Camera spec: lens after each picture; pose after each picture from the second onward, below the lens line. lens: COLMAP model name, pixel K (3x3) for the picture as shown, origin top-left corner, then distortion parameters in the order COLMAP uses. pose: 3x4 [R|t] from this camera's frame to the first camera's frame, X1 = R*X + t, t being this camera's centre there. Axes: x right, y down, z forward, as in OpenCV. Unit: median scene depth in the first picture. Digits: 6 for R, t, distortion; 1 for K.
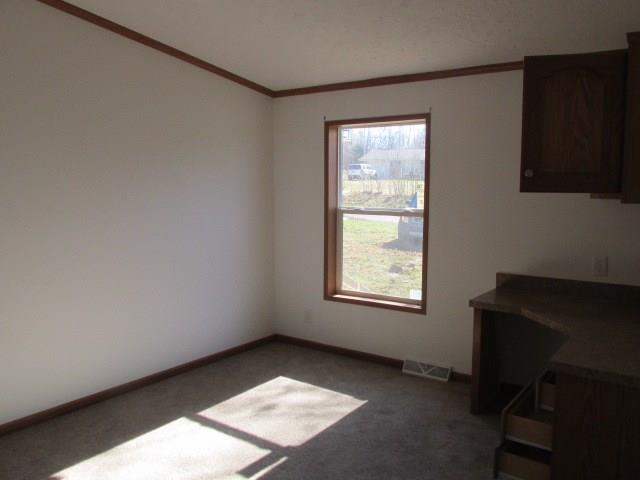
lens RADIAL K [[583.4, 0, 340.0], [0, 583.4, 238.1], [0, 0, 1]] dist [0.013433, 0.008196]
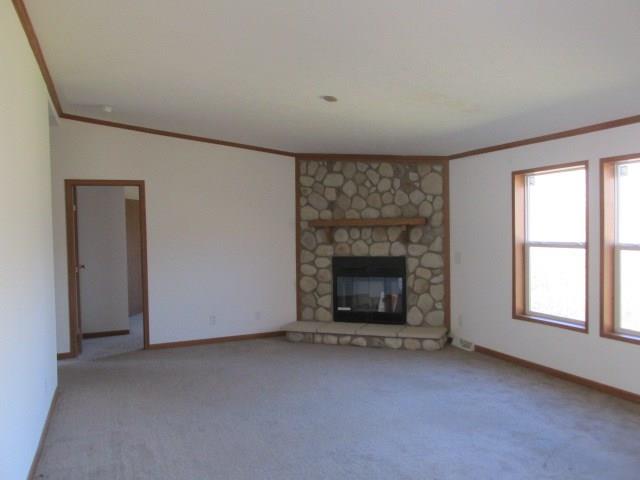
lens RADIAL K [[583.4, 0, 340.0], [0, 583.4, 238.1], [0, 0, 1]] dist [0.013433, 0.008196]
pose [[0.846060, -0.009664, -0.532999, 0.161807], [-0.025172, 0.997996, -0.058052, 0.010268], [0.532492, 0.062532, 0.844122, -0.111904]]
